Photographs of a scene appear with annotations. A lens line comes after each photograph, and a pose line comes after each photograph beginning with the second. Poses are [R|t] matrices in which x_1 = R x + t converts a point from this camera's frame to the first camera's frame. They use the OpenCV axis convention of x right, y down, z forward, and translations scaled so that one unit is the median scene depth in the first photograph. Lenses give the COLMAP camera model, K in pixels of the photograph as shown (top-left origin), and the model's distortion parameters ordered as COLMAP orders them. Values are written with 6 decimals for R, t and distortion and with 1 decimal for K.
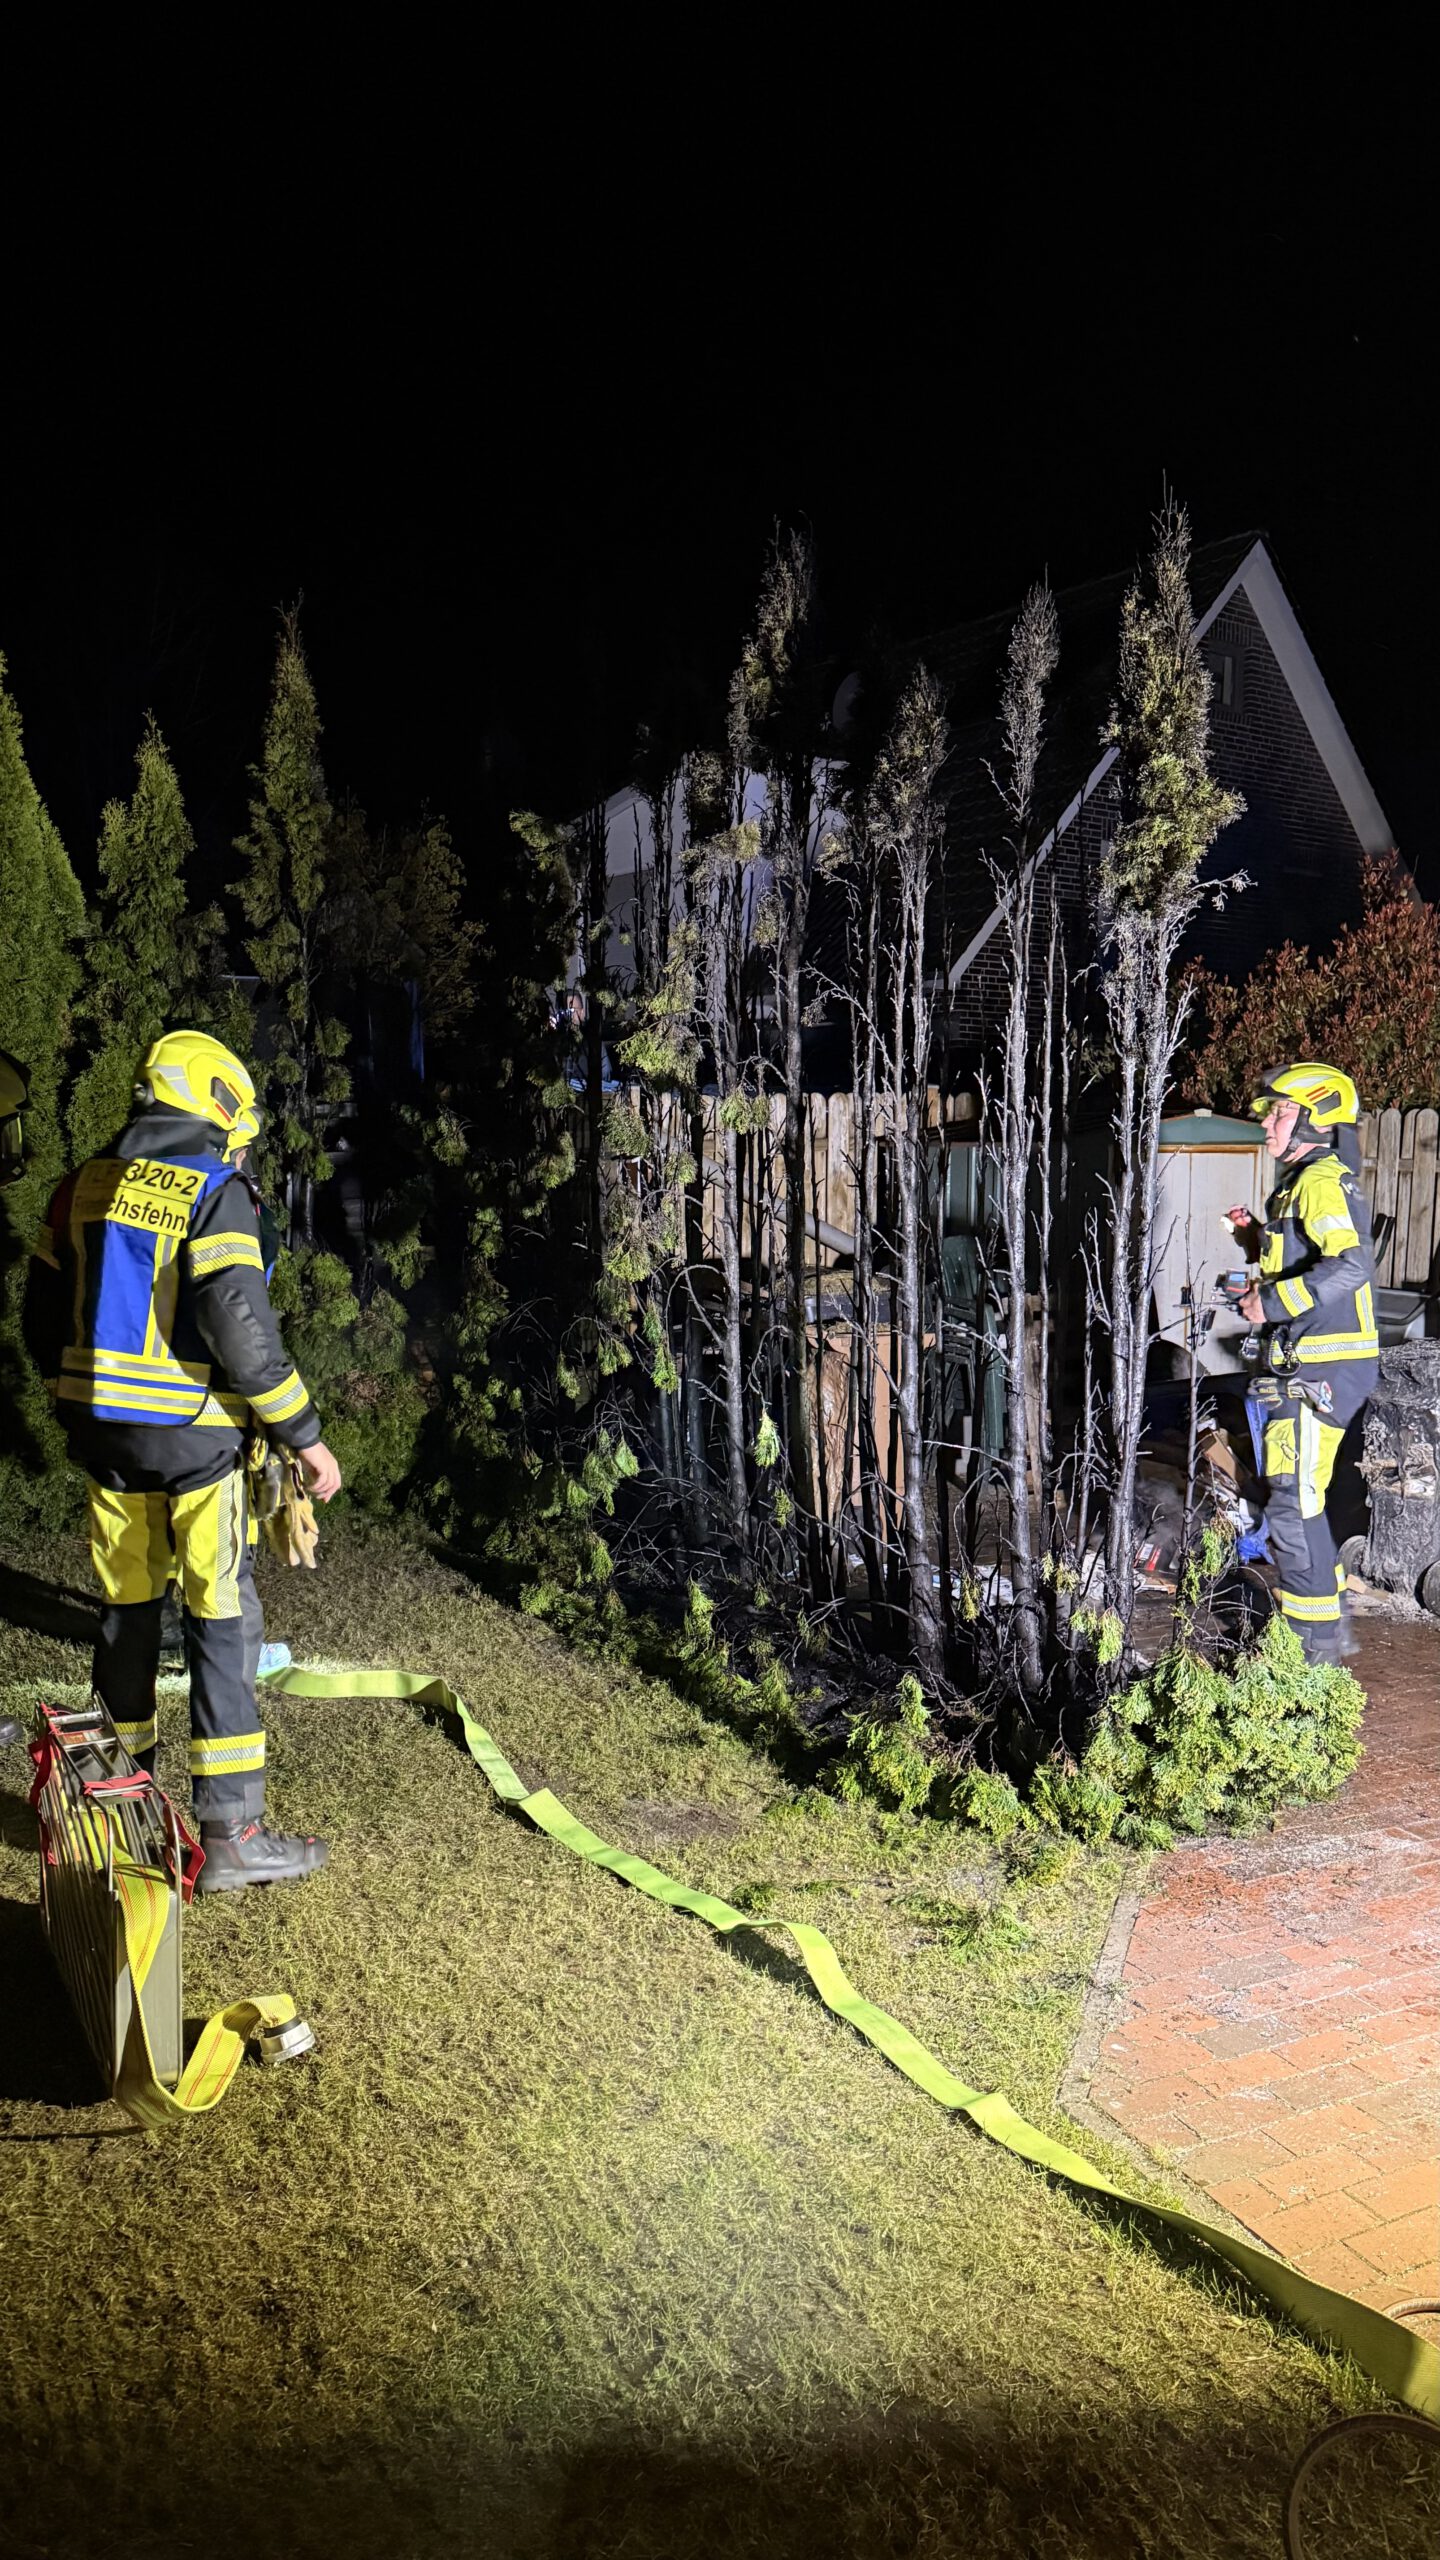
lens RADIAL K [[1861.4, 0, 722.2], [0, 1861.4, 1282.6], [0, 0, 1]] dist [-0.004644, -0.028087]
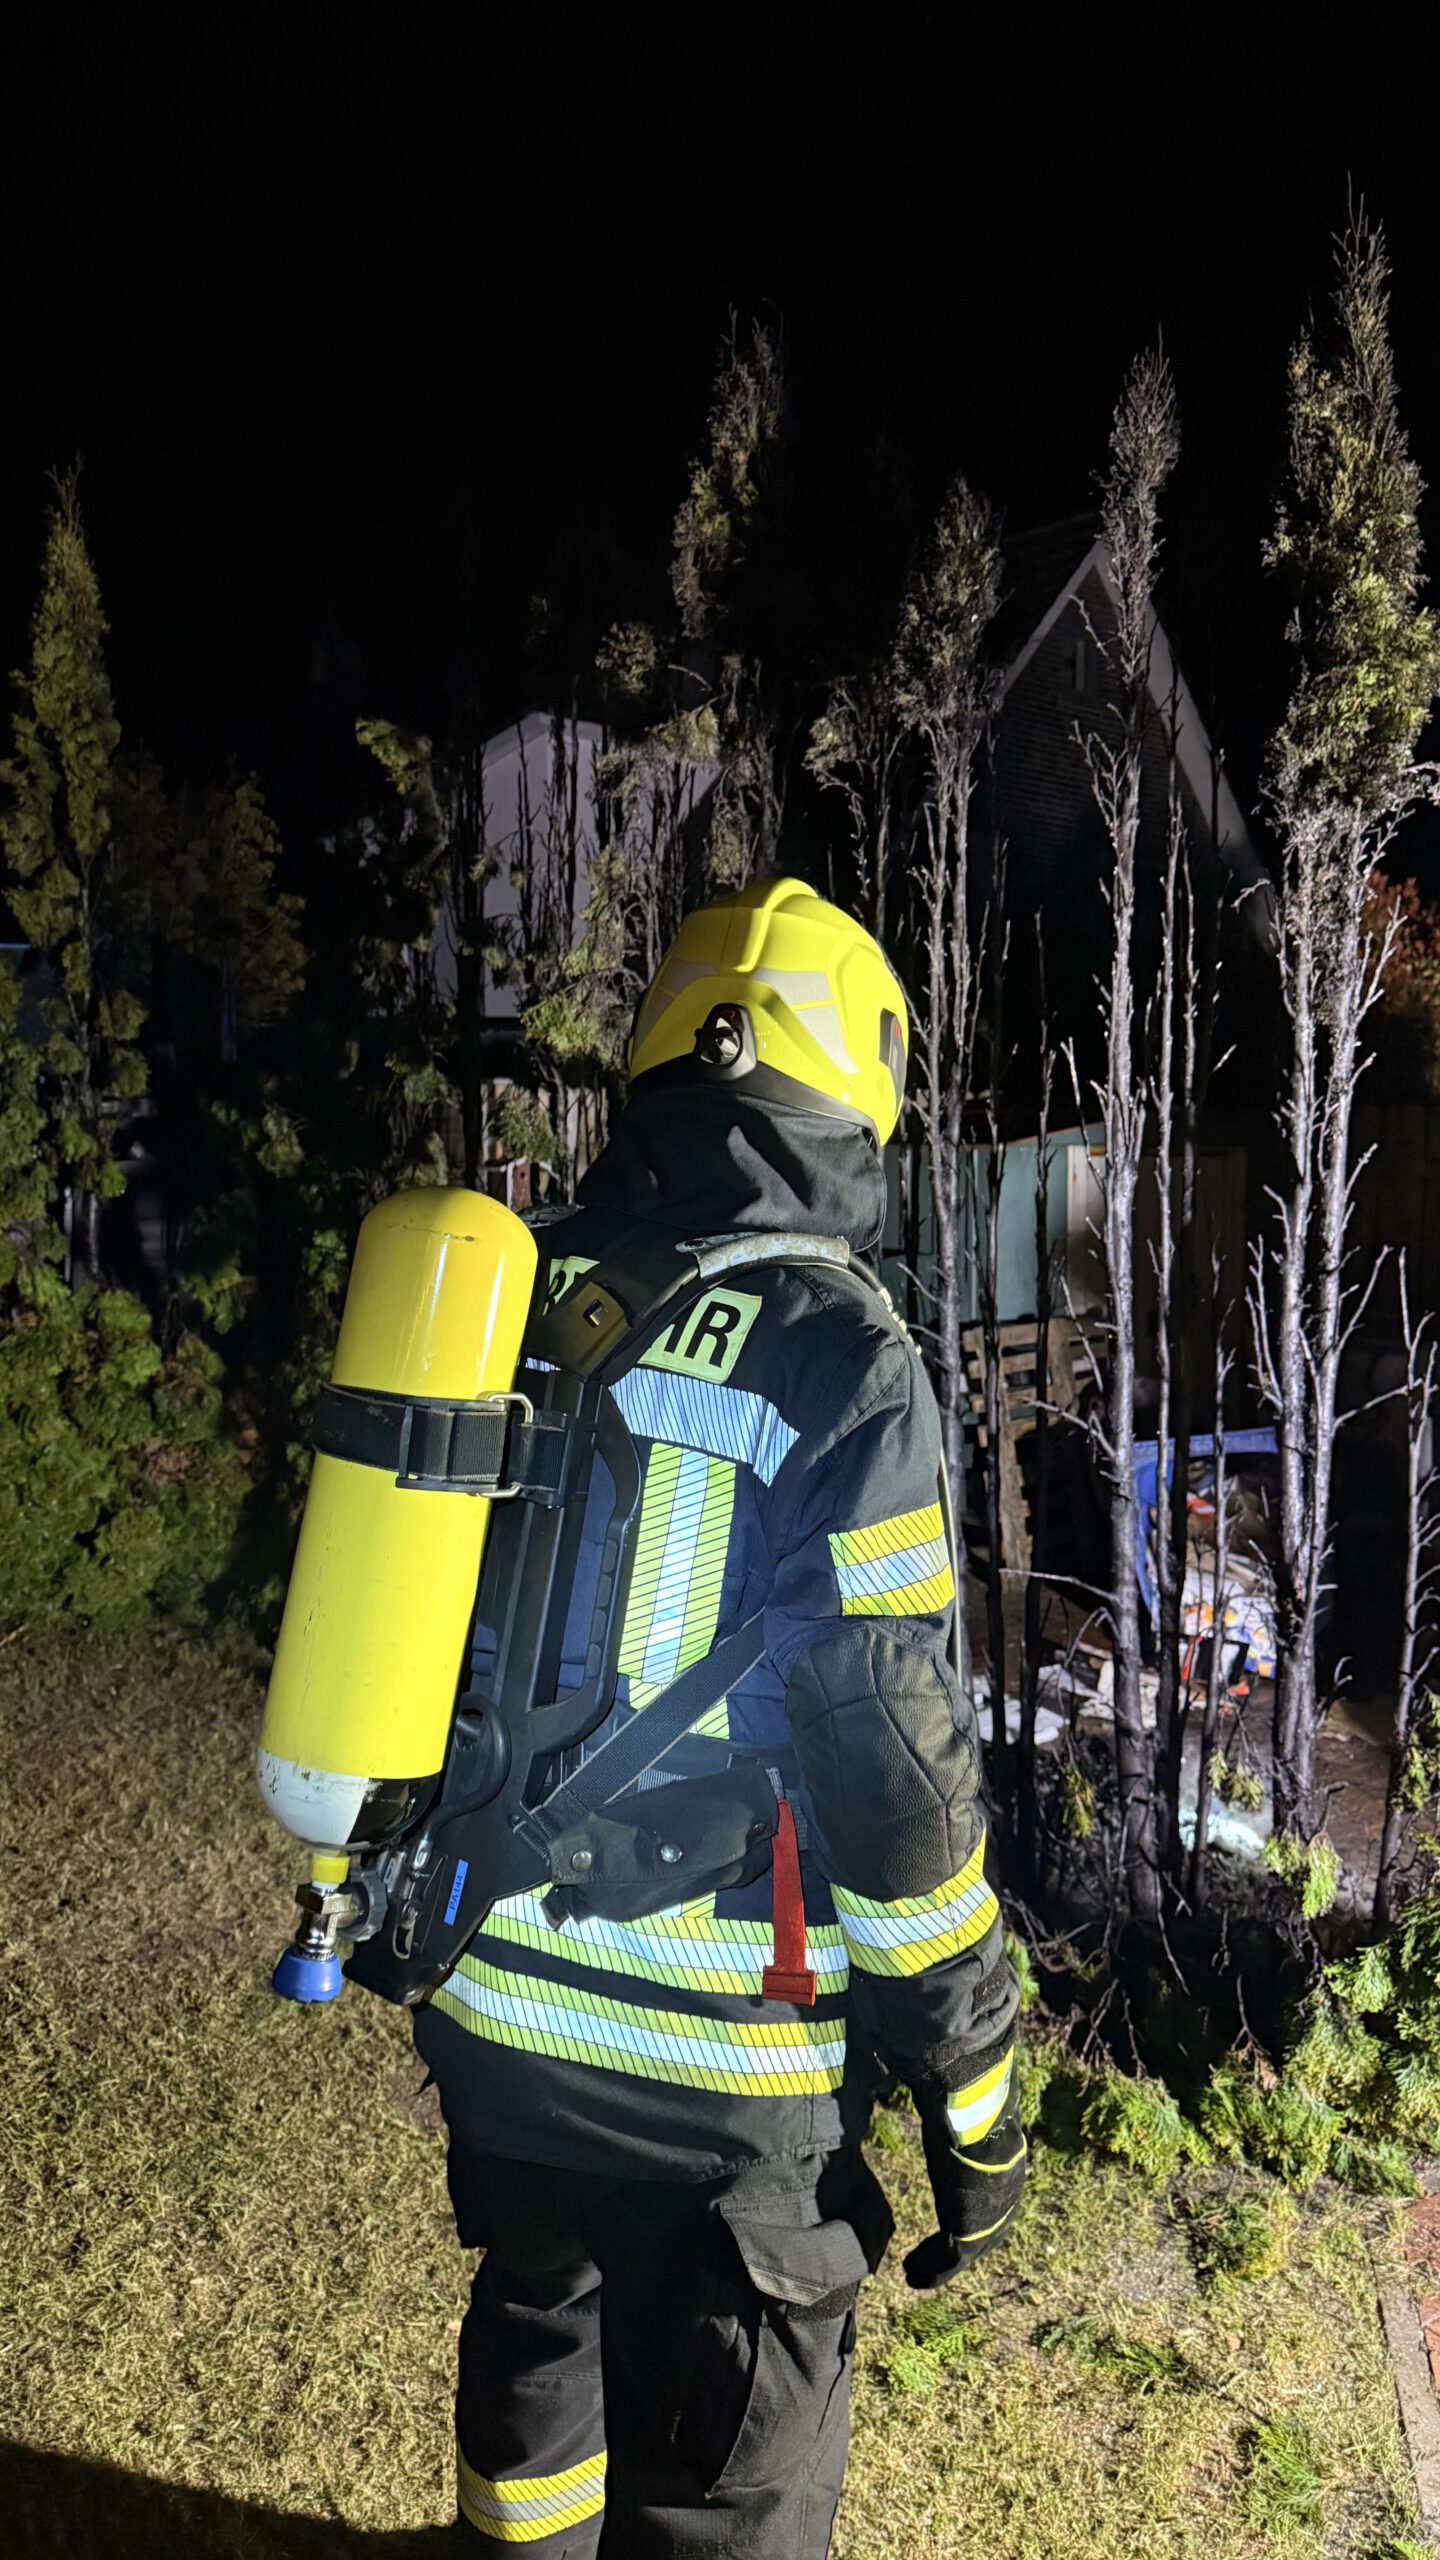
lens RADIAL K [[1861.4, 0, 725.7], [0, 1861.4, 1263.5], [0, 0, 1]] dist [-0.004644, -0.028087]
pose [[0.994431, -0.010912, 0.104821, -0.060736], [0.012340, 0.999840, -0.012978, -0.020747], [-0.104663, 0.014200, 0.994406, 0.294962]]
